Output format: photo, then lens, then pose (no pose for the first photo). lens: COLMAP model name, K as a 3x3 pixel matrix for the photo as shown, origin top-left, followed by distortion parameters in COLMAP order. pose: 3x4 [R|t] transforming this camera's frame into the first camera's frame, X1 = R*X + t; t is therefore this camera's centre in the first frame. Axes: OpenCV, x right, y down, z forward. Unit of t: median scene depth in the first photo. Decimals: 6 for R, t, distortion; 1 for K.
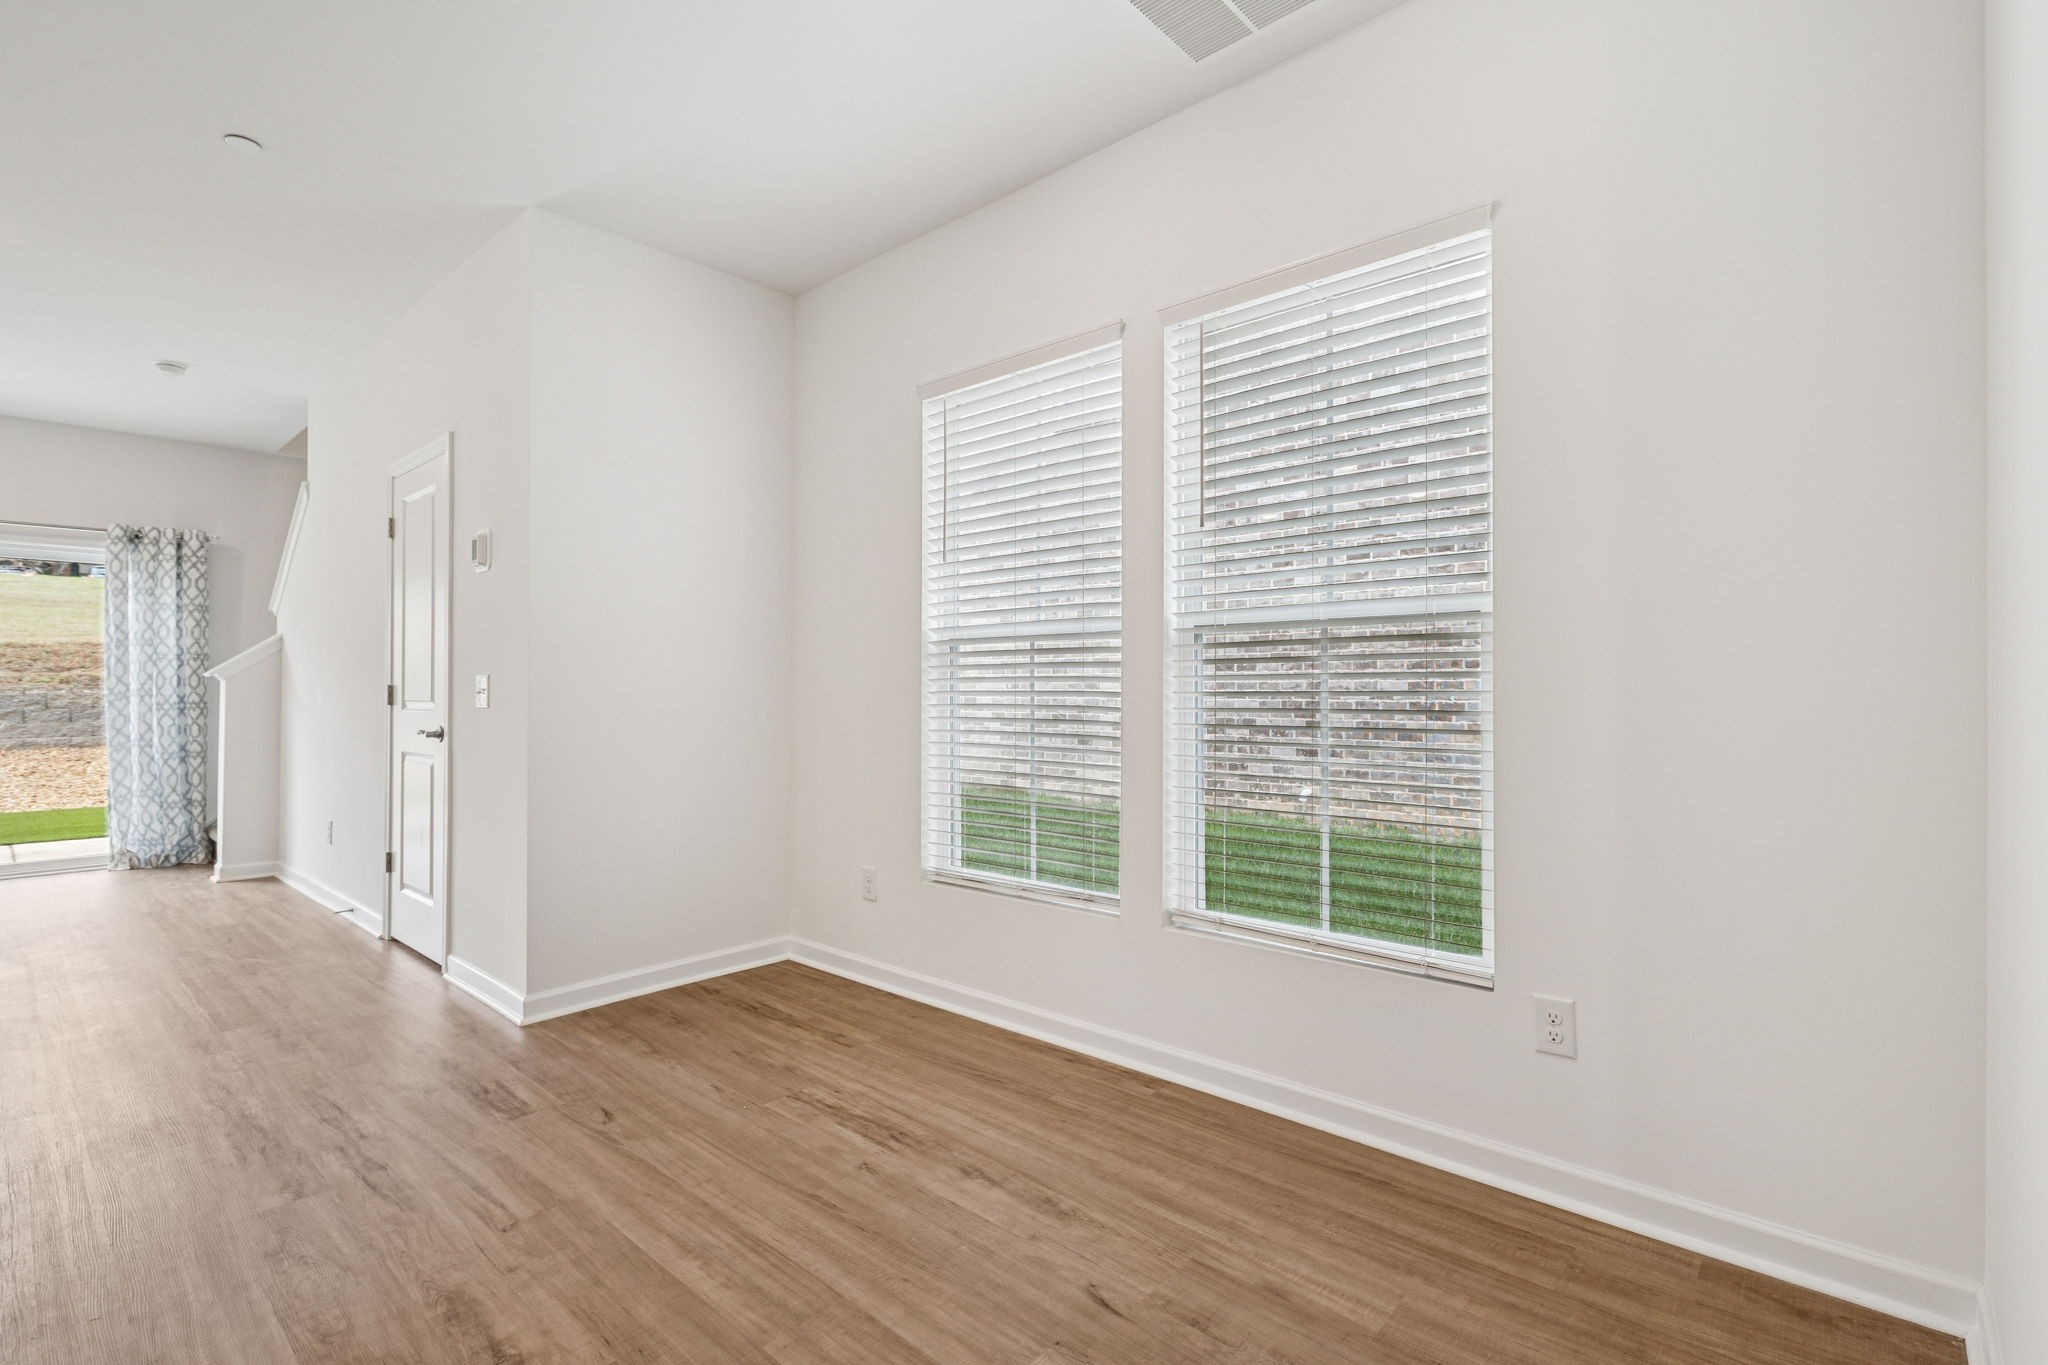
lens RADIAL K [[937.4, 0, 1021.9], [0, 937.4, 688.3], [0, 0, 1]] dist [-0.003747, -0.000149]
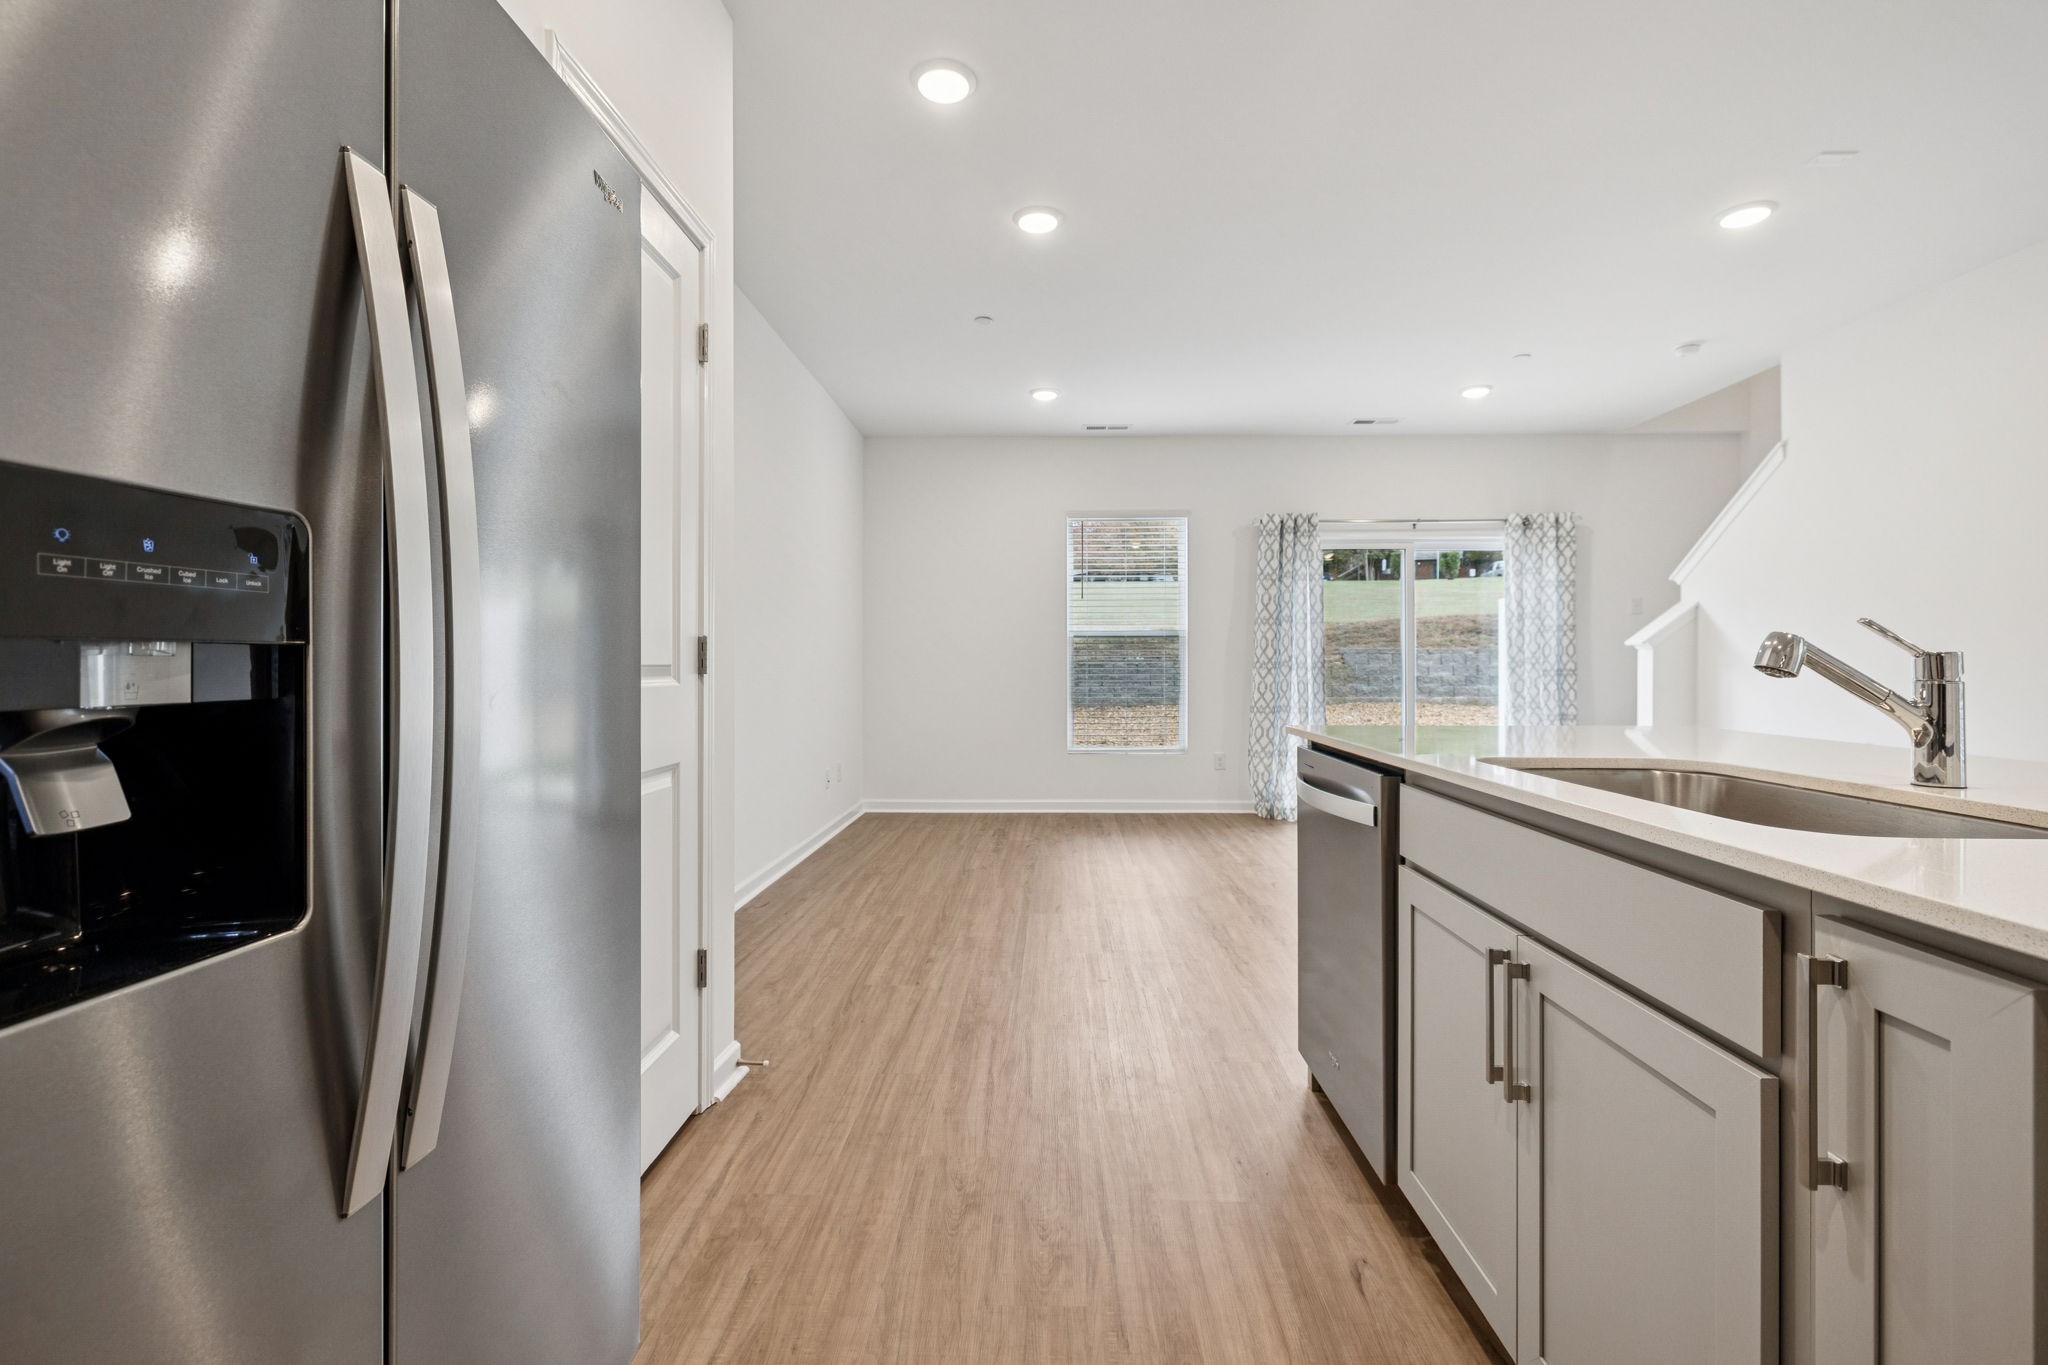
lens RADIAL K [[916.3, 0, 1044.1], [0, 916.3, 656.5], [0, 0, 1]] dist [-0.001632, -0.000083]
pose [[0.651349, -0.005338, -0.758760, -0.990410], [0.000003, 0.999975, -0.007032, 0.015864], [0.758778, 0.004578, 0.651333, -0.354151]]
